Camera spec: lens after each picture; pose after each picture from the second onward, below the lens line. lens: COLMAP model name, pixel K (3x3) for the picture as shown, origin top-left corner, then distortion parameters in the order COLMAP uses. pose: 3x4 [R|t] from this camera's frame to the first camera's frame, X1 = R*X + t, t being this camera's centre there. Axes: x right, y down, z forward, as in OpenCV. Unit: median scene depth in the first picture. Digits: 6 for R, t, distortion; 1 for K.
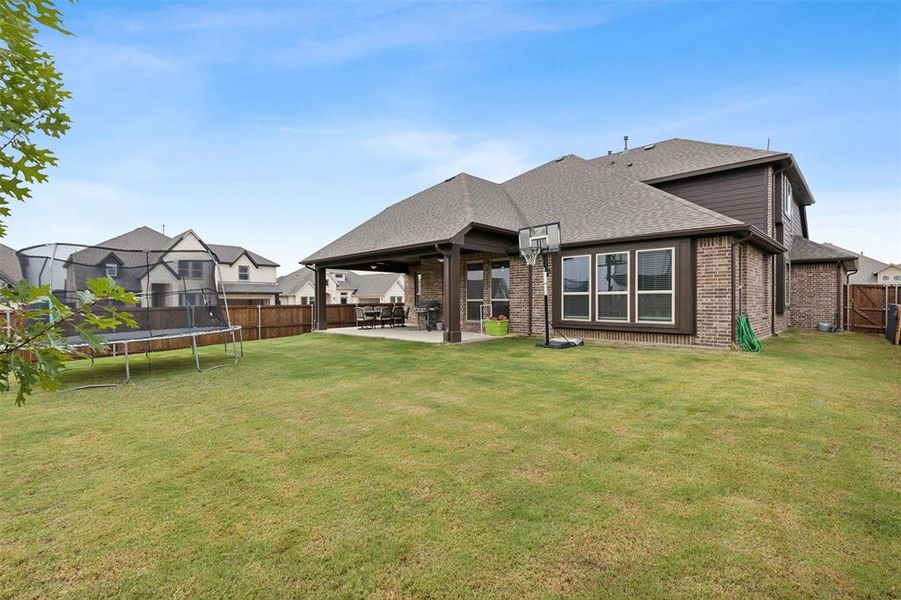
lens RADIAL K [[410.1, 0, 451.6], [0, 410.1, 307.2], [0, 0, 1]] dist [0.011153, -0.002989]
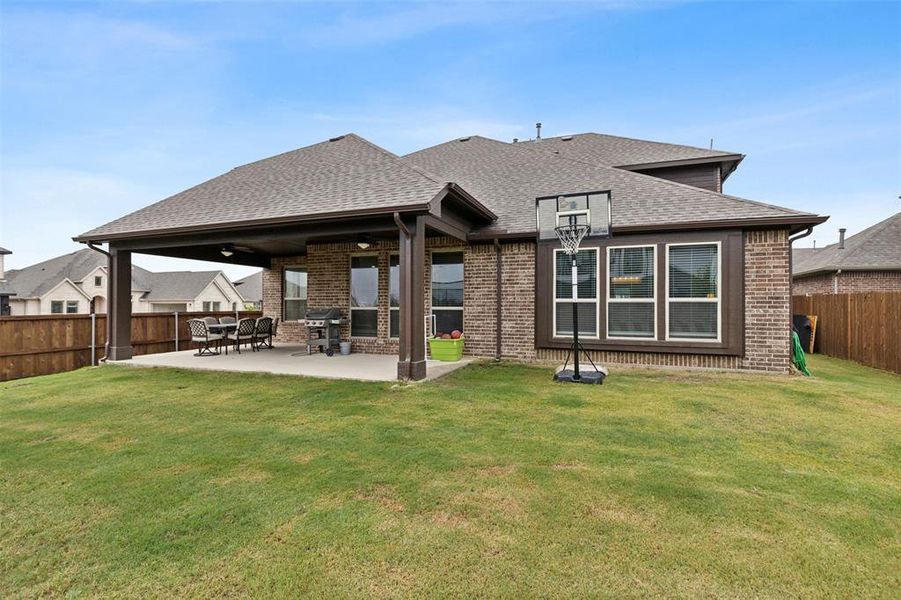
lens RADIAL K [[434.6, 0, 451.8], [0, 434.6, 306.1], [0, 0, 1]] dist [-0.000062, -0.002220]
pose [[0.918101, 0.007555, 0.396273, -0.184063], [0.000482, 0.999796, -0.020178, -0.007754], [-0.396345, 0.018717, 0.917911, 0.362321]]
